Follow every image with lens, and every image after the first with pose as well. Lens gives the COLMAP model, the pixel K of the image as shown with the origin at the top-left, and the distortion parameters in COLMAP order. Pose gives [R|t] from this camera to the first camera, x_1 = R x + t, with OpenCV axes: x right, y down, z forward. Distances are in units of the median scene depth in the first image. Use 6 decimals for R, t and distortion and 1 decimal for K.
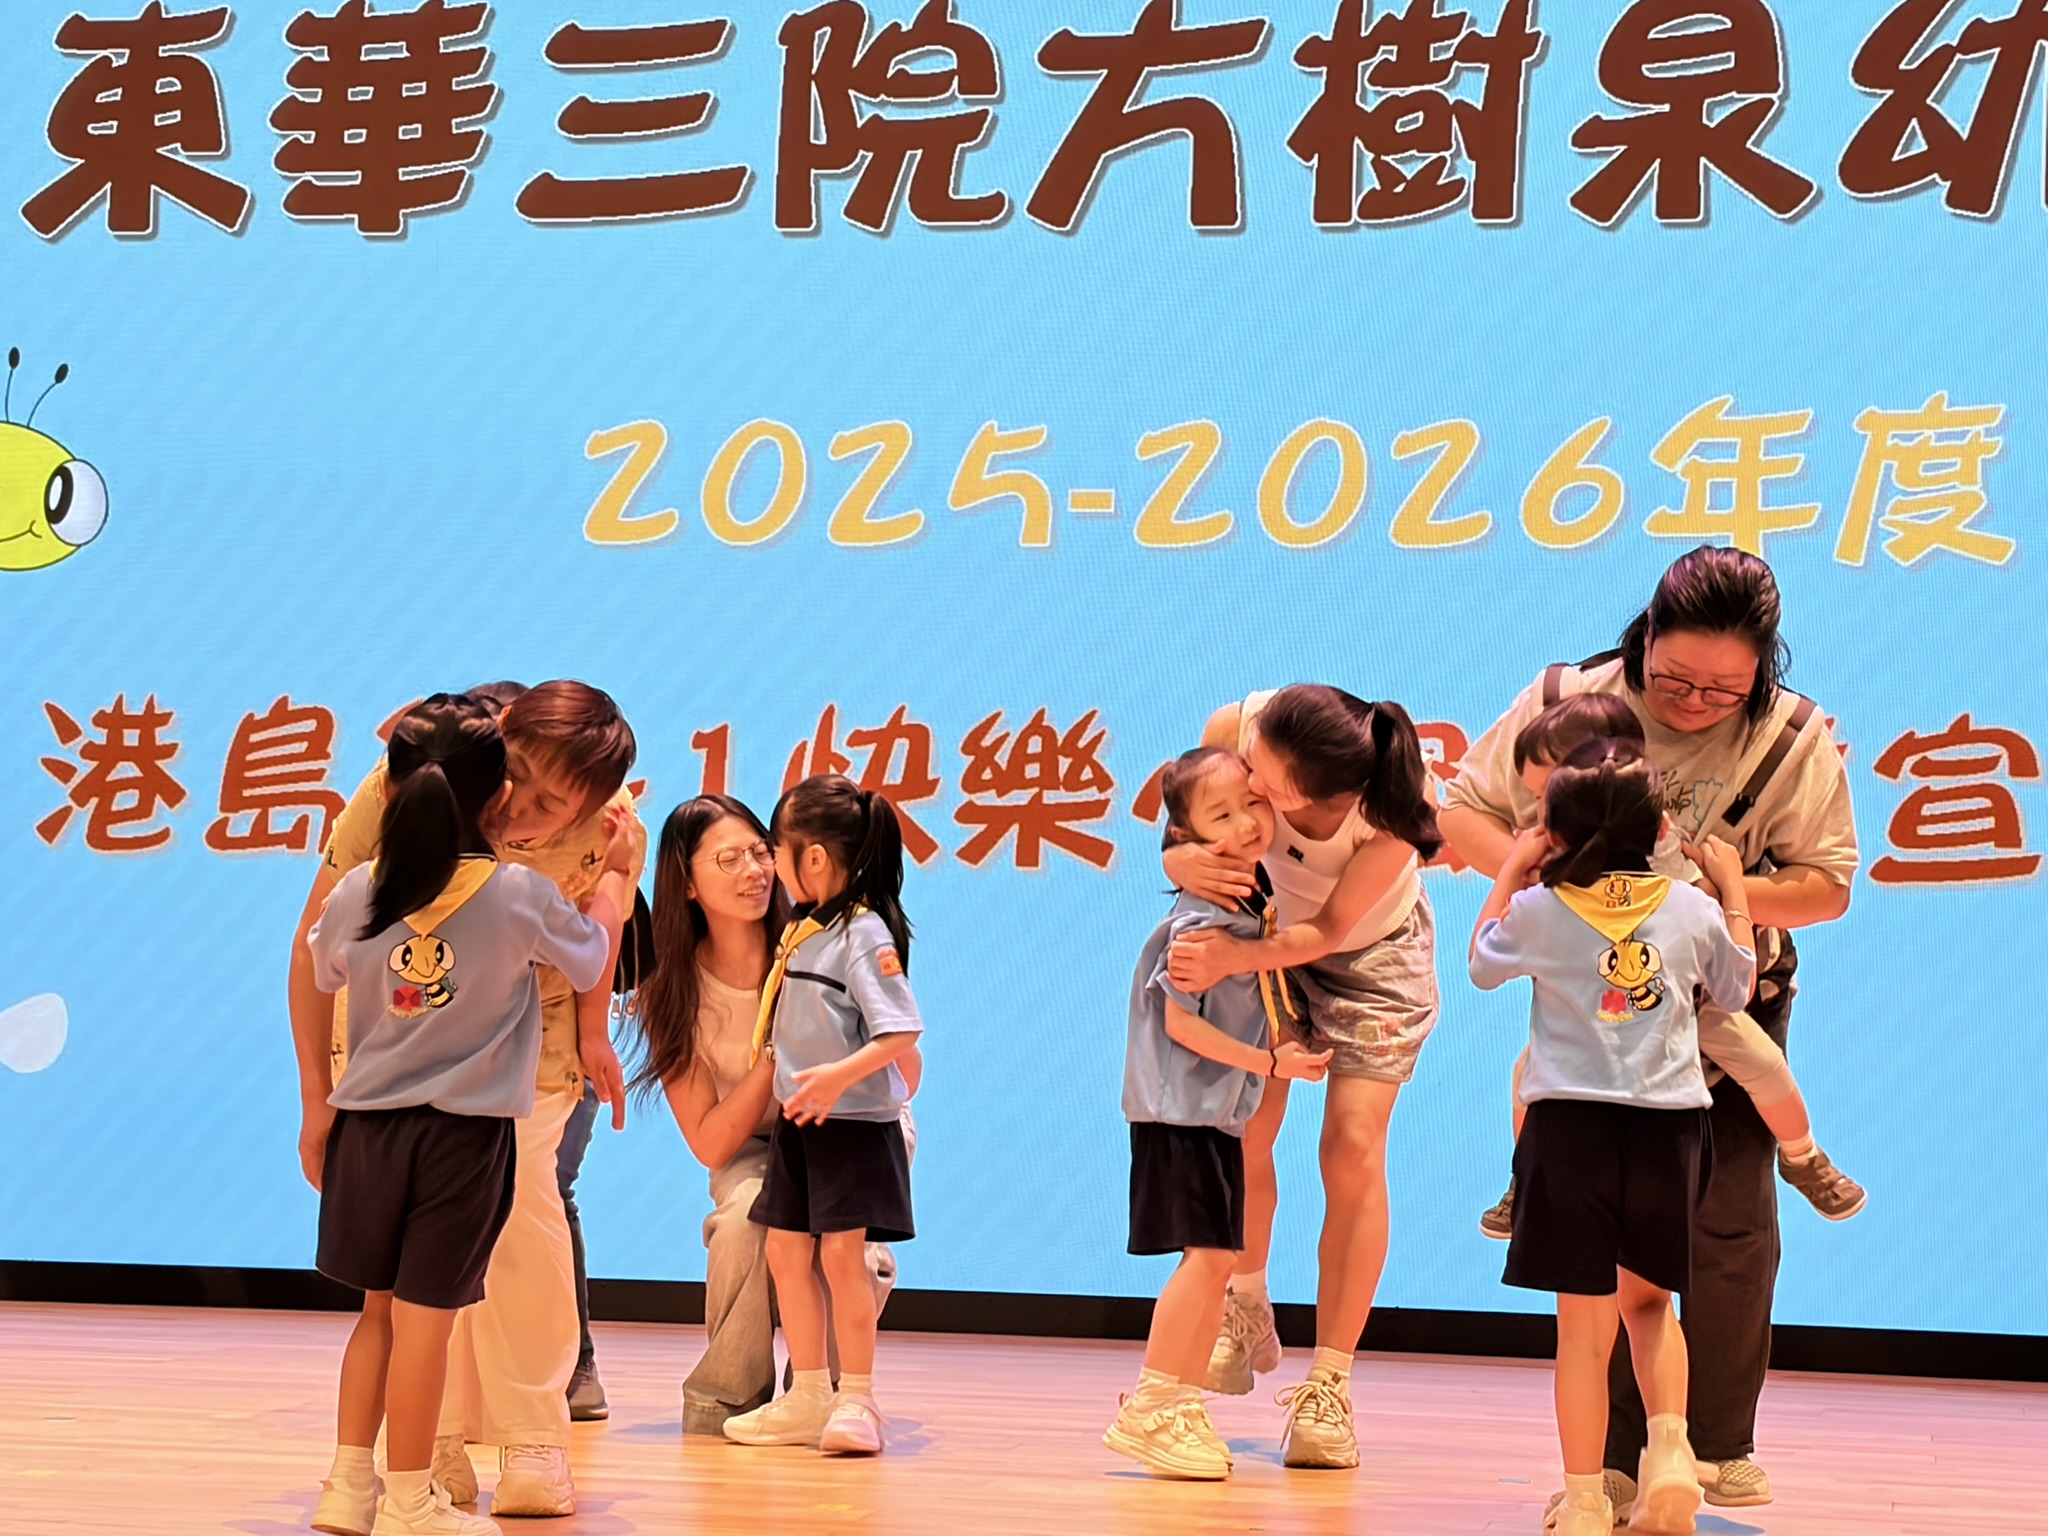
lens RADIAL K [[4466.5, 0, 1021.8], [0, 4466.5, 817.9], [0, 0, 1]] dist [0.249131, -1.098290]
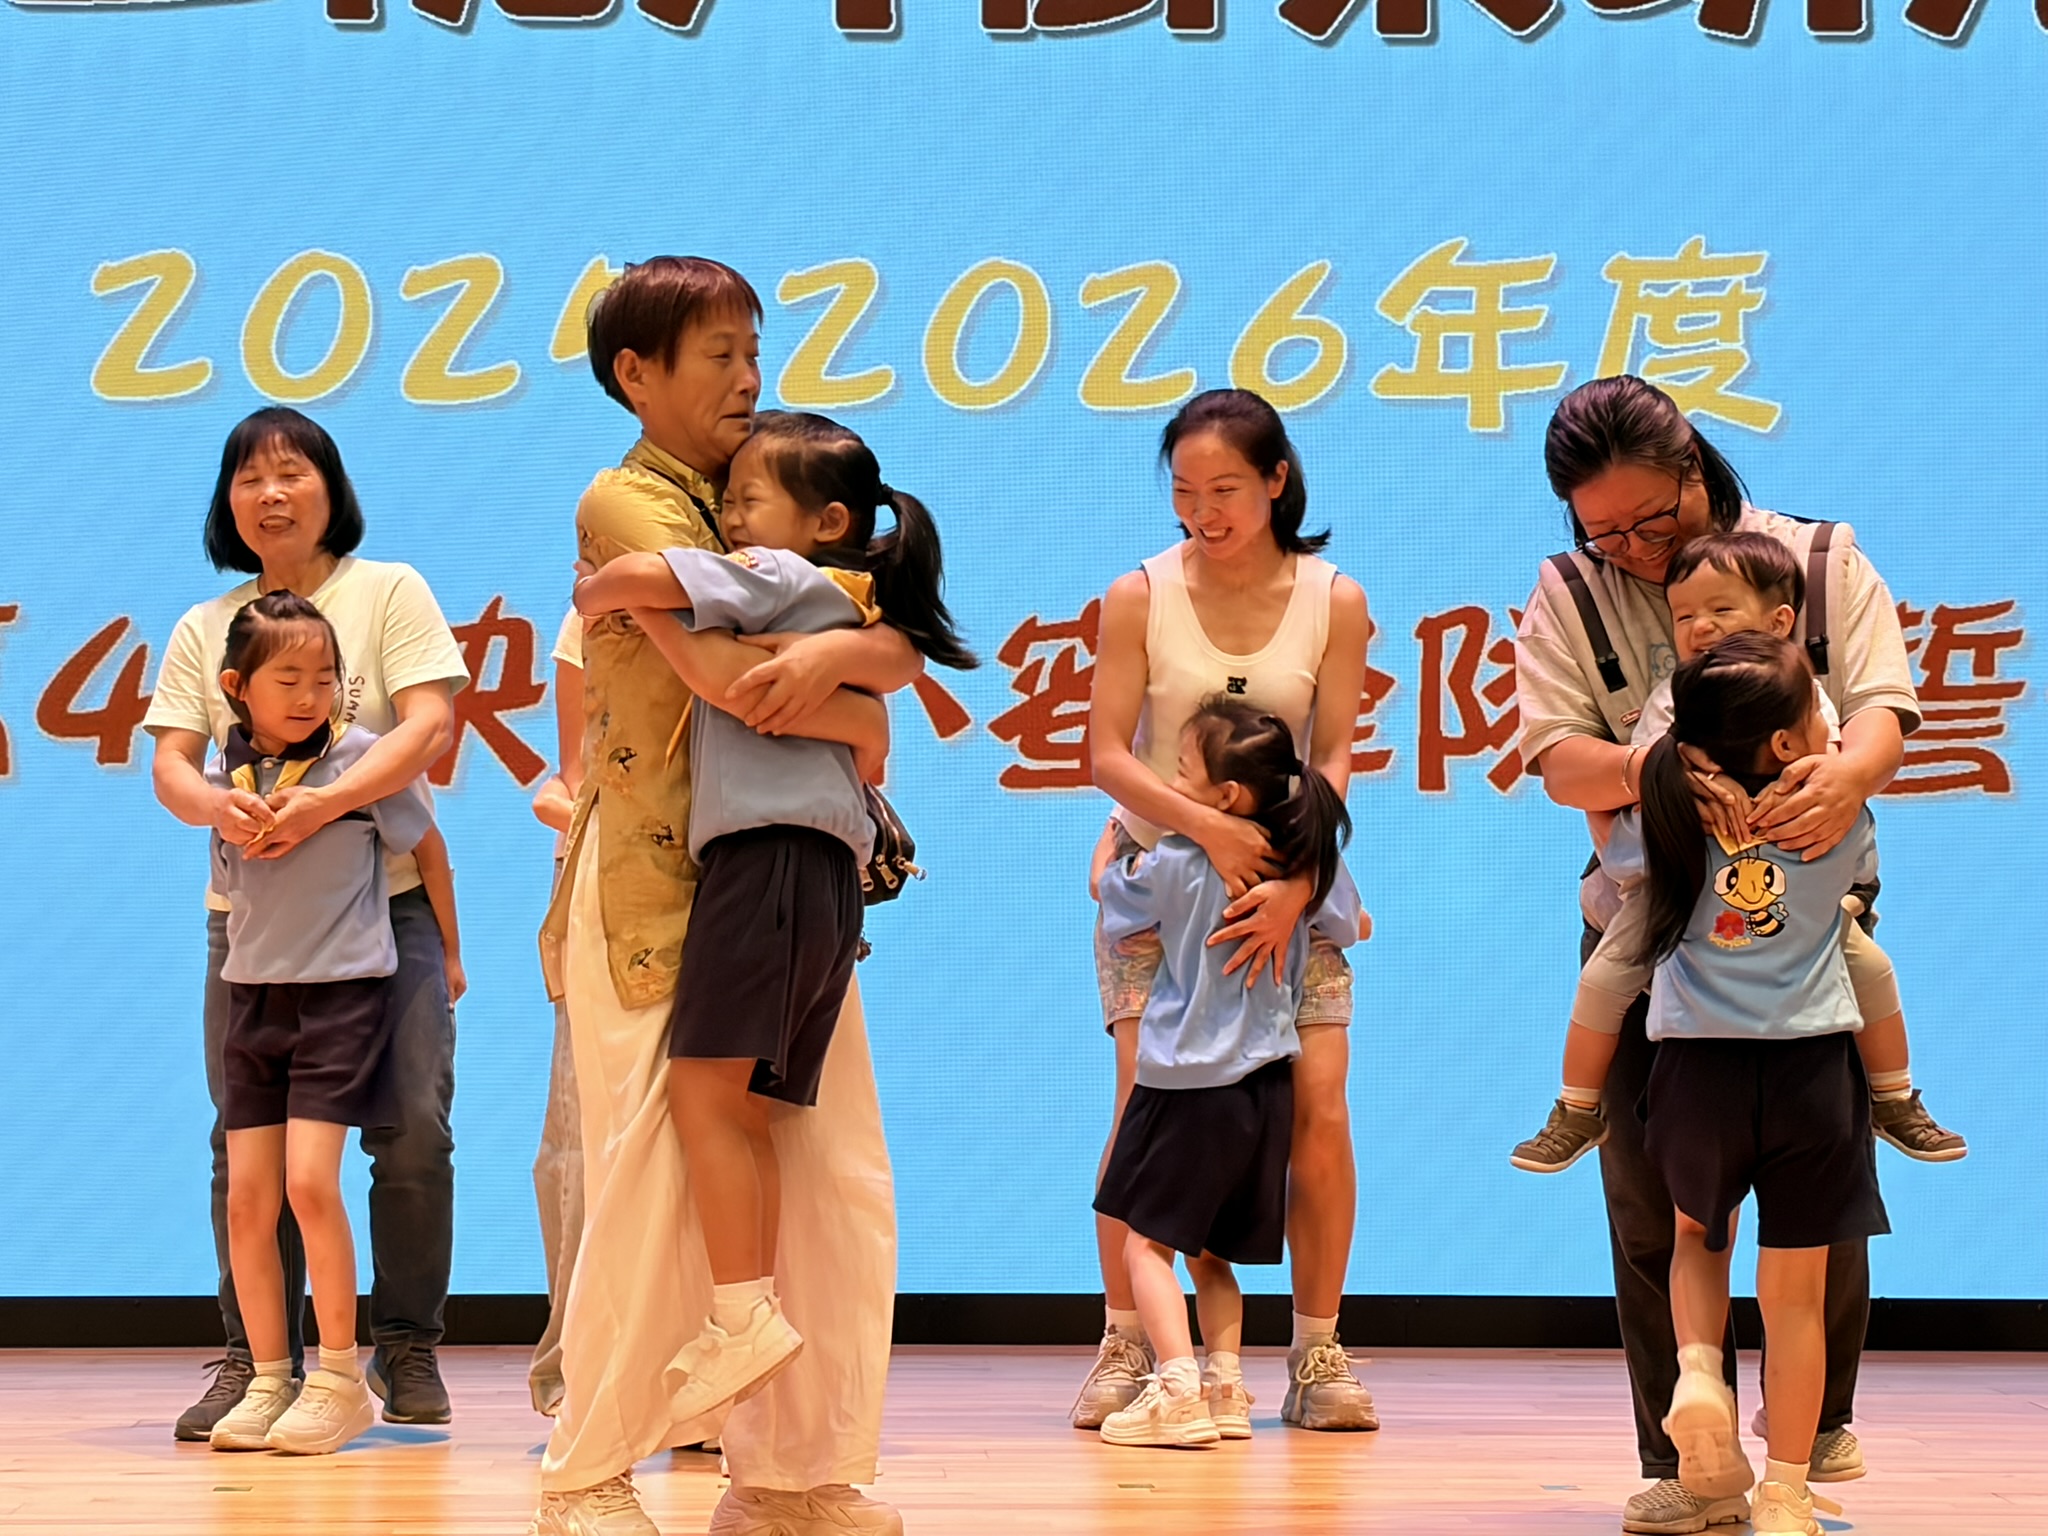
lens RADIAL K [[5193.7, 0, 984.1], [0, 5193.7, 769.5], [0, 0, 1]] dist [0.262706, -1.274132]
pose [[0.972284, -0.012855, 0.233450, -0.168637], [0.010520, 0.999881, 0.011244, -0.002838], [-0.233566, -0.008477, 0.972304, 0.034004]]
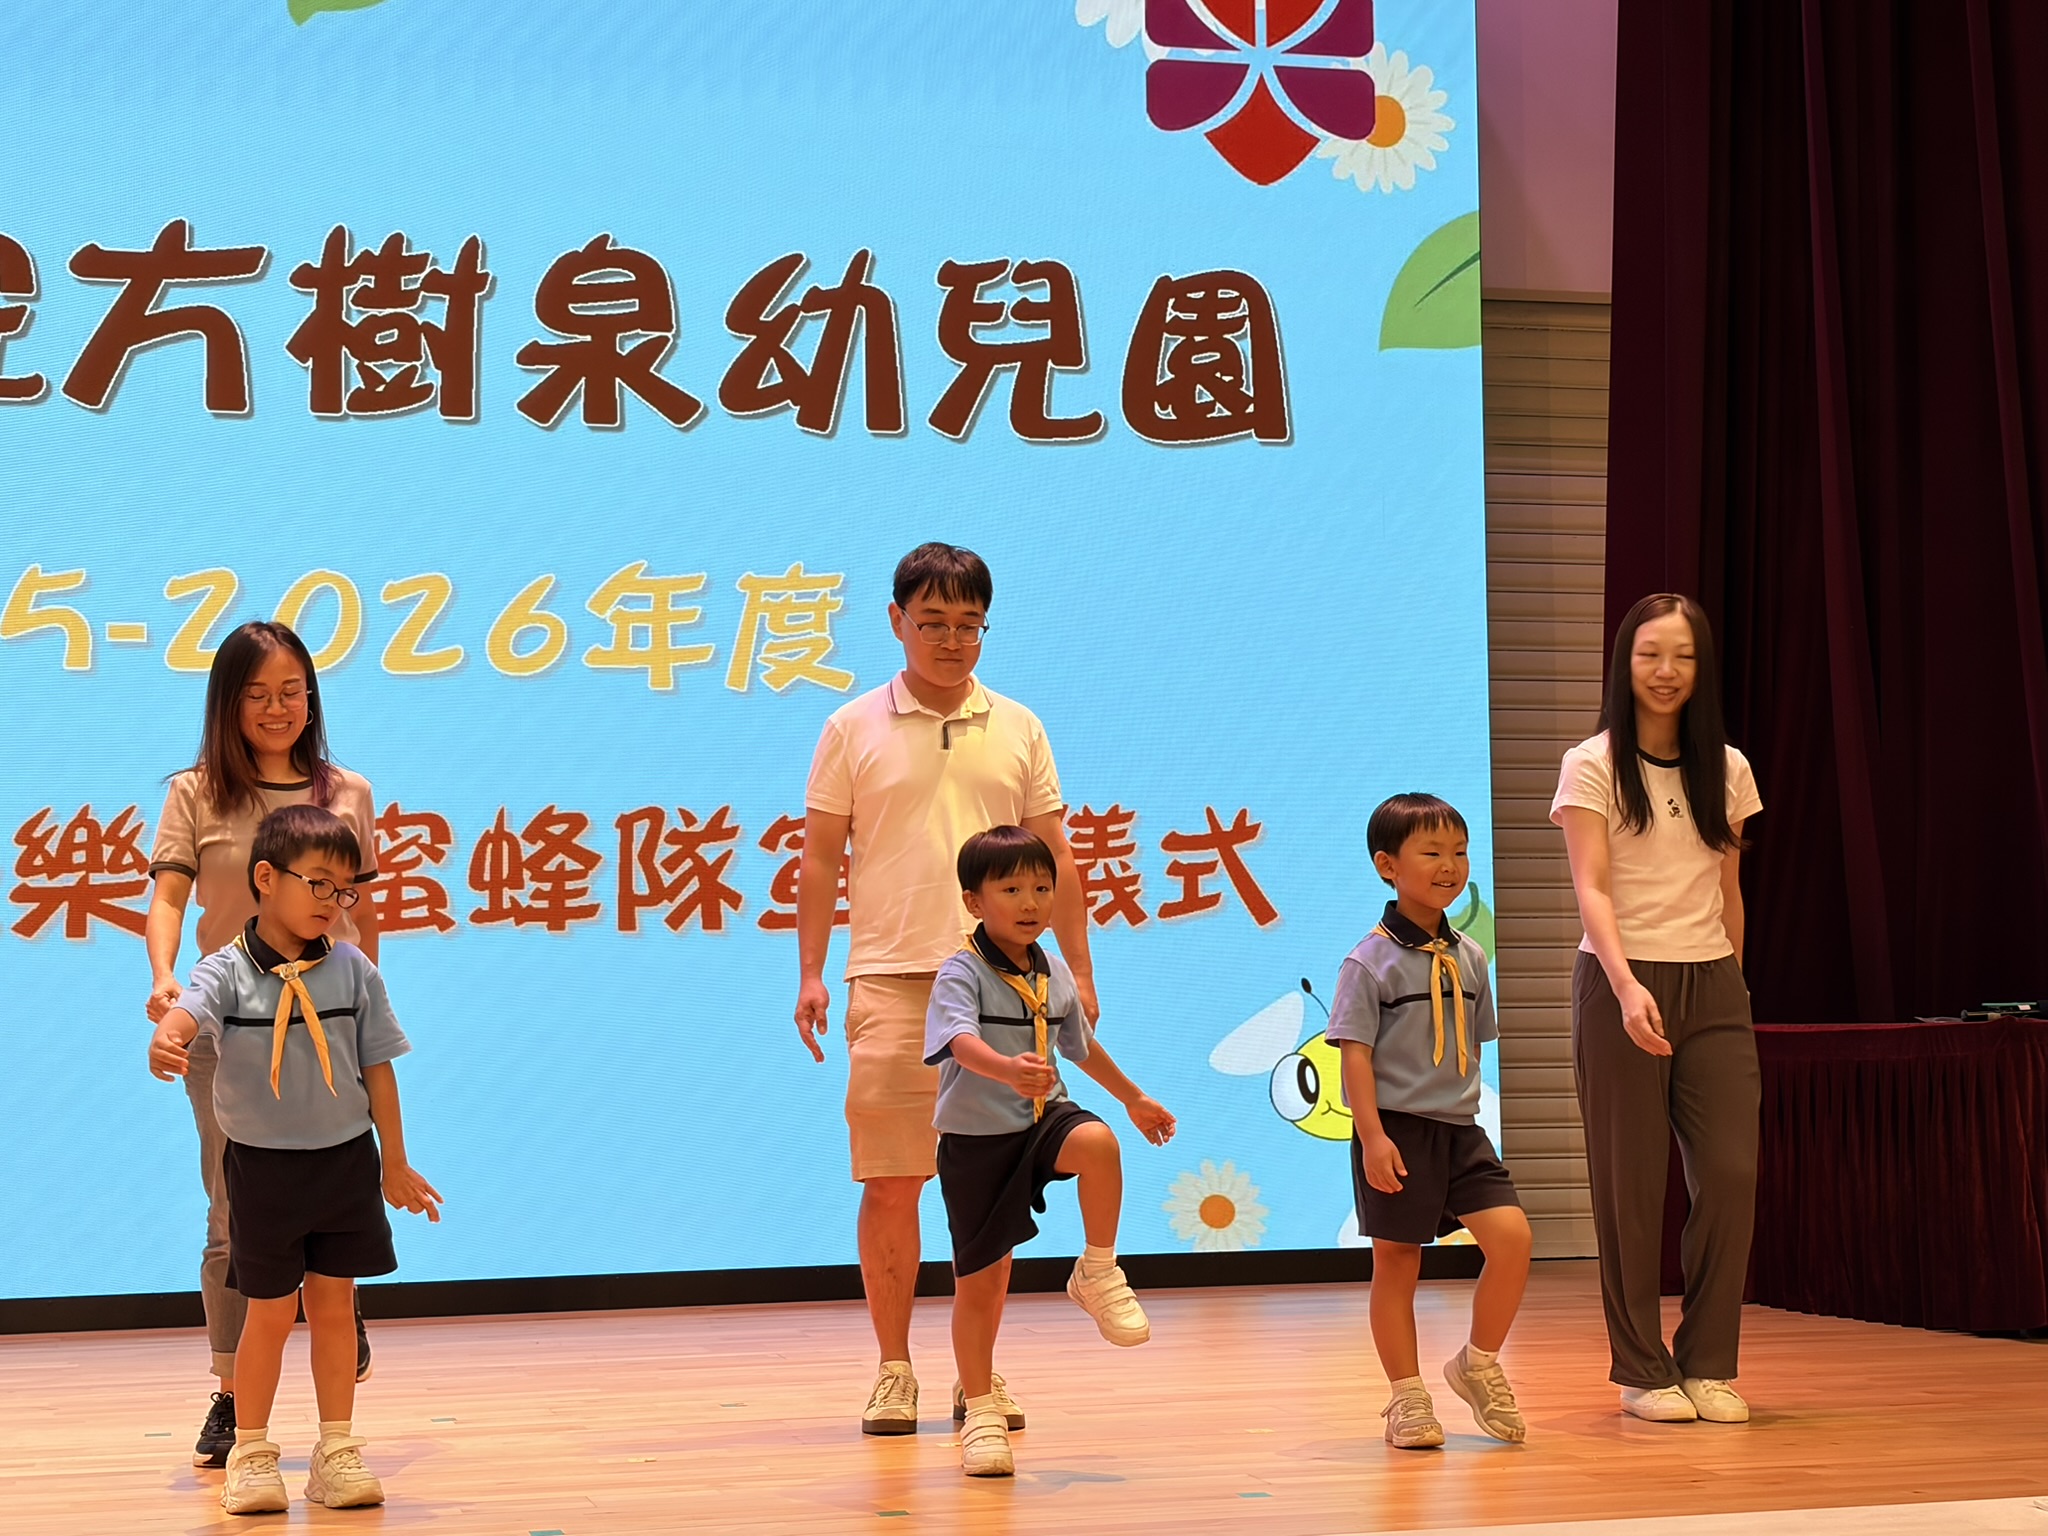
lens RADIAL K [[3495.8, 0, 1029.5], [0, 3495.8, 768.9], [0, 0, 1]] dist [0.281160, -1.241425]
pose [[0.893030, -0.005847, 0.449959, -0.198854], [0.020200, 0.999429, -0.027103, -0.003348], [-0.449543, 0.033293, 0.892638, 0.040042]]
